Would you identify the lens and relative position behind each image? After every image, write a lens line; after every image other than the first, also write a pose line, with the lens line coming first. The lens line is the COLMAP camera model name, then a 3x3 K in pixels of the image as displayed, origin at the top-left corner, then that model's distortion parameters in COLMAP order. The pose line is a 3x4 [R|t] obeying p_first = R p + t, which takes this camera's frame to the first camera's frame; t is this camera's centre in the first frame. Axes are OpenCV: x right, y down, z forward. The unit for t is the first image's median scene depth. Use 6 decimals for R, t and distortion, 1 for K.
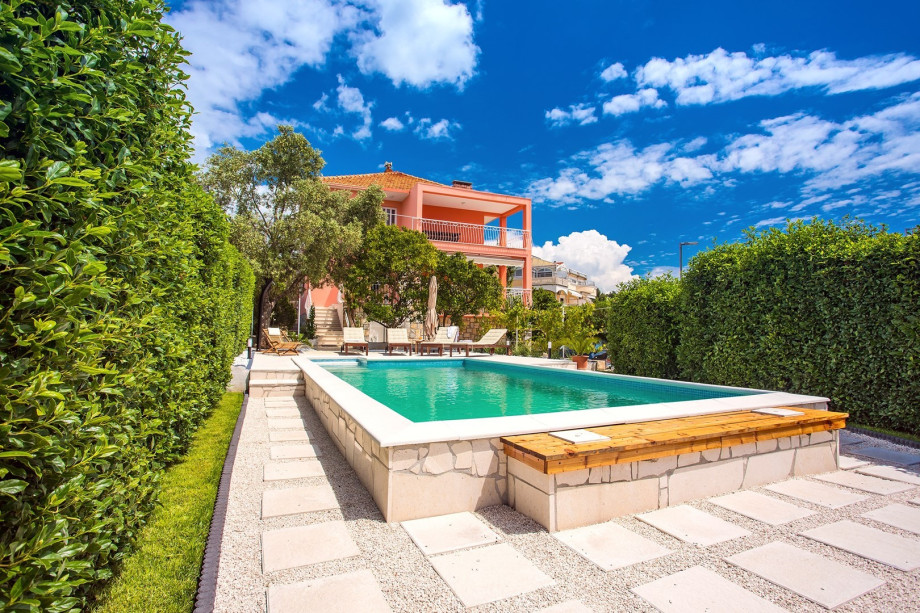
lens RADIAL K [[440.7, 0, 454.8], [0, 440.7, 299.9], [0, 0, 1]] dist [-0.046728, 0.011380]
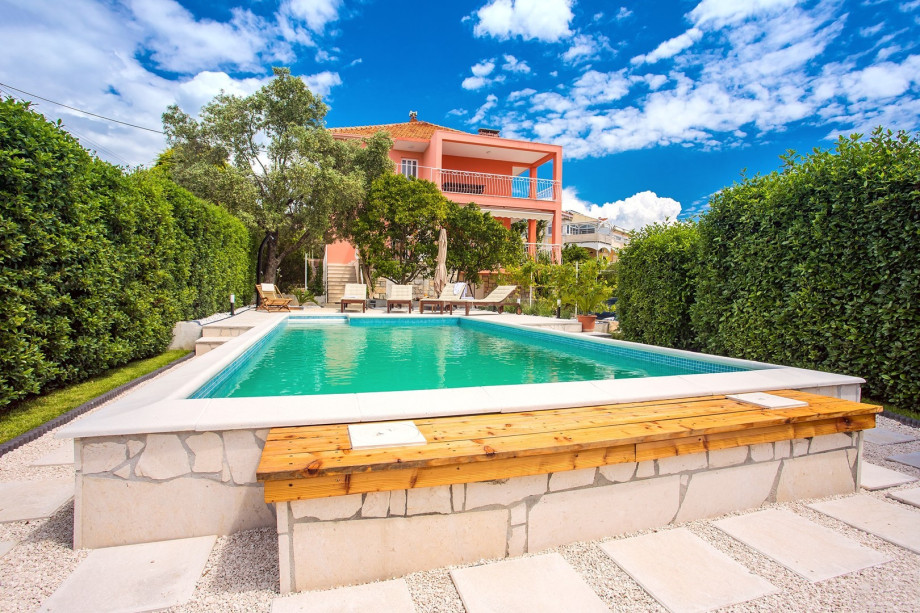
lens RADIAL K [[440.7, 0, 452.9], [0, 440.7, 301.8], [0, 0, 1]] dist [-0.046728, 0.011380]
pose [[0.994142, 0.008330, -0.107762, 0.173552], [0.002007, 0.995431, 0.095466, 0.024170], [0.108065, -0.095123, 0.989582, 0.157317]]
